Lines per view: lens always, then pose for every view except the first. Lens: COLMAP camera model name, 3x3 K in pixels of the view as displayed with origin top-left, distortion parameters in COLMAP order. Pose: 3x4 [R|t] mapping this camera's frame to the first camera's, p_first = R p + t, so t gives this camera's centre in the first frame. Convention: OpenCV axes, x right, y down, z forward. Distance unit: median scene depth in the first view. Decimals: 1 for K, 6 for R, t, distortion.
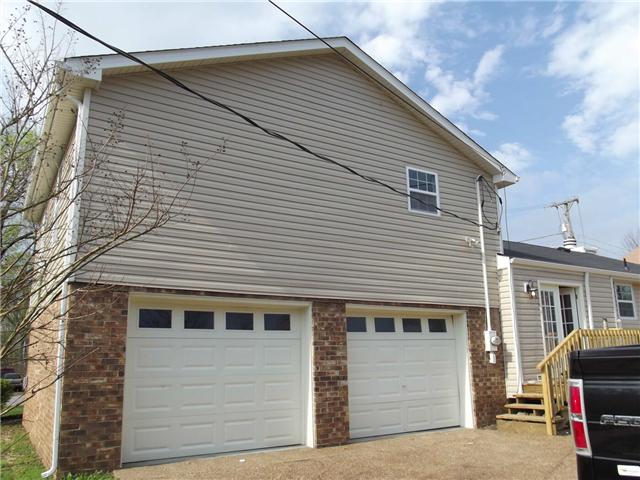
lens RADIAL K [[533.9, 0, 316.5], [0, 533.9, 246.1], [0, 0, 1]] dist [-0.054523, 0.031987]
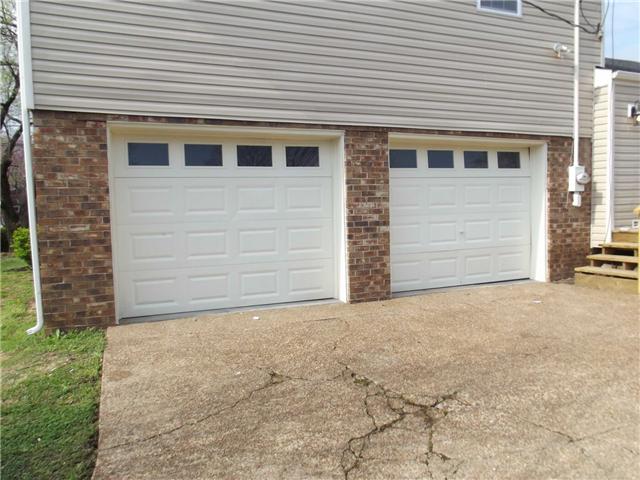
lens RADIAL K [[533.9, 0, 325.8], [0, 533.9, 237.1], [0, 0, 1]] dist [-0.054523, 0.031987]
pose [[0.990279, 0.008120, -0.138858, 0.078169], [0.030764, 0.960785, 0.275583, 0.038336], [0.135650, -0.277176, 0.951195, 0.197567]]
